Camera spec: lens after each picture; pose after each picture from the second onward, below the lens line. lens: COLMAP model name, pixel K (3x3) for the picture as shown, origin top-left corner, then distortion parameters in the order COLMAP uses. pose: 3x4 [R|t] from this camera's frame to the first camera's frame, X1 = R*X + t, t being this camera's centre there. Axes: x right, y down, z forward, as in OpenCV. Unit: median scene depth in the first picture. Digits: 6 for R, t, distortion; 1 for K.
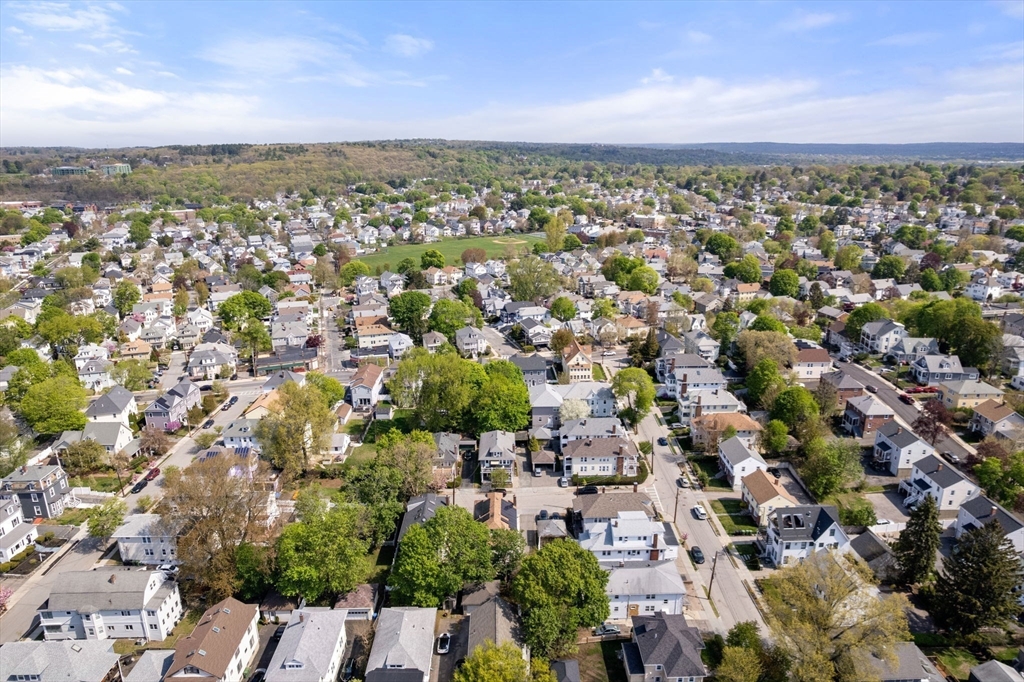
lens RADIAL K [[654.7, 0, 512.0], [0, 654.7, 341.0], [0, 0, 1]] dist [-0.039026, -0.000279]
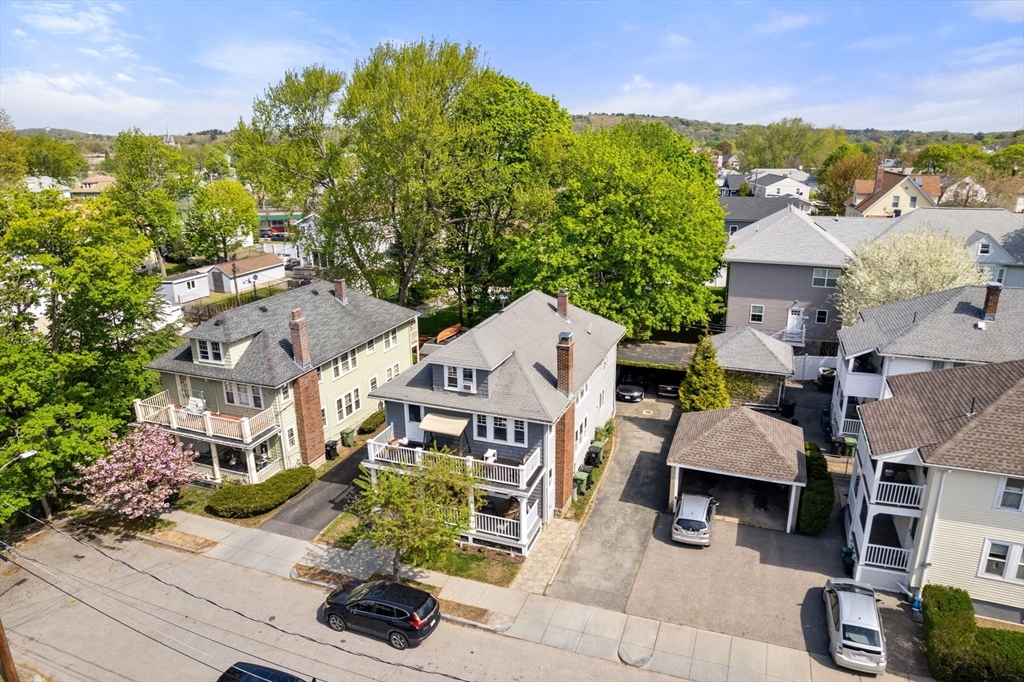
lens RADIAL K [[654.7, 0, 512.0], [0, 654.7, 341.0], [0, 0, 1]] dist [-0.039026, -0.000279]
pose [[0.929471, 0.104216, -0.353868, 0.050145], [-0.102063, 0.994469, 0.024797, 0.148250], [0.354495, 0.013069, 0.934966, 0.790369]]
